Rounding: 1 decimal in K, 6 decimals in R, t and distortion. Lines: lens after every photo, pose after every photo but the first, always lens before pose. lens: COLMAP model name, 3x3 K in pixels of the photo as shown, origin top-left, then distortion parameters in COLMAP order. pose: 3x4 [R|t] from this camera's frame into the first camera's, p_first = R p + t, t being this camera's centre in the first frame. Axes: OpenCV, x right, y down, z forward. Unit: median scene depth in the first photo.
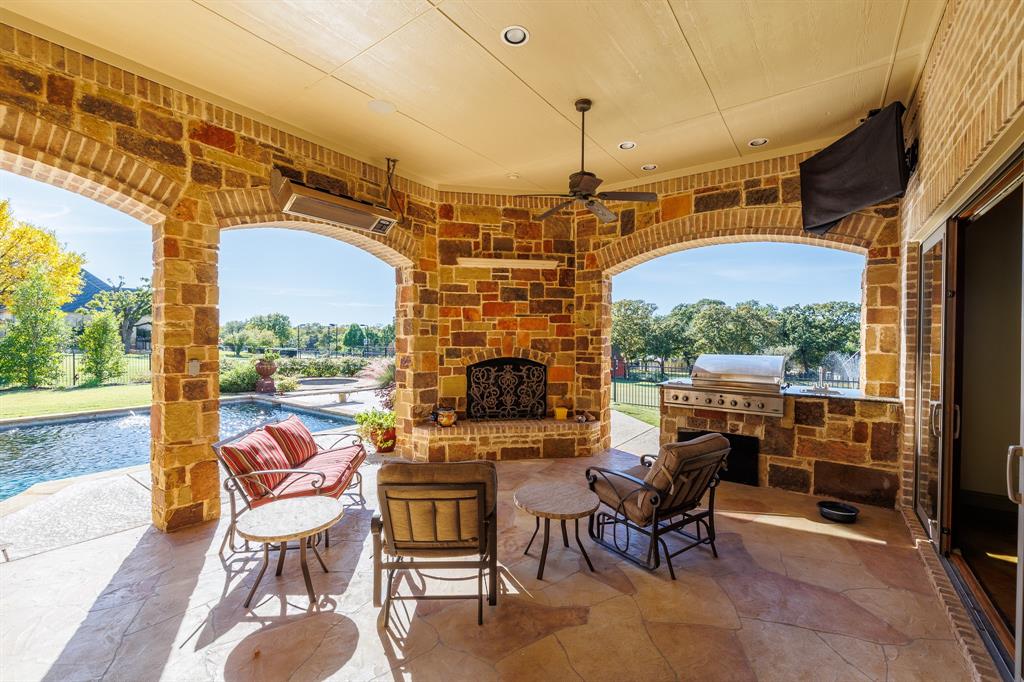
lens RADIAL K [[434.5, 0, 516.9], [0, 434.5, 340.4], [0, 0, 1]] dist [0.000086, 0.000130]
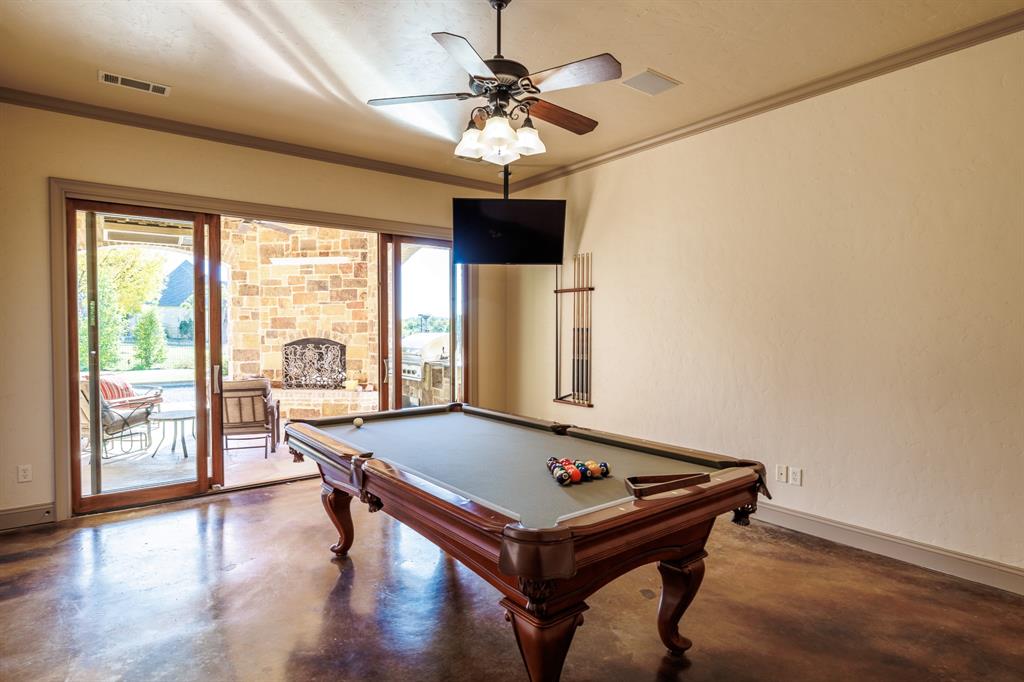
lens RADIAL K [[548.2, 0, 513.6], [0, 548.2, 341.7], [0, 0, 1]] dist [0.005876, 0.000467]
pose [[0.955878, -0.001716, -0.293760, 0.973619], [0.005669, 0.999904, 0.012609, 0.034182], [0.293711, -0.013718, 0.955796, -0.305059]]
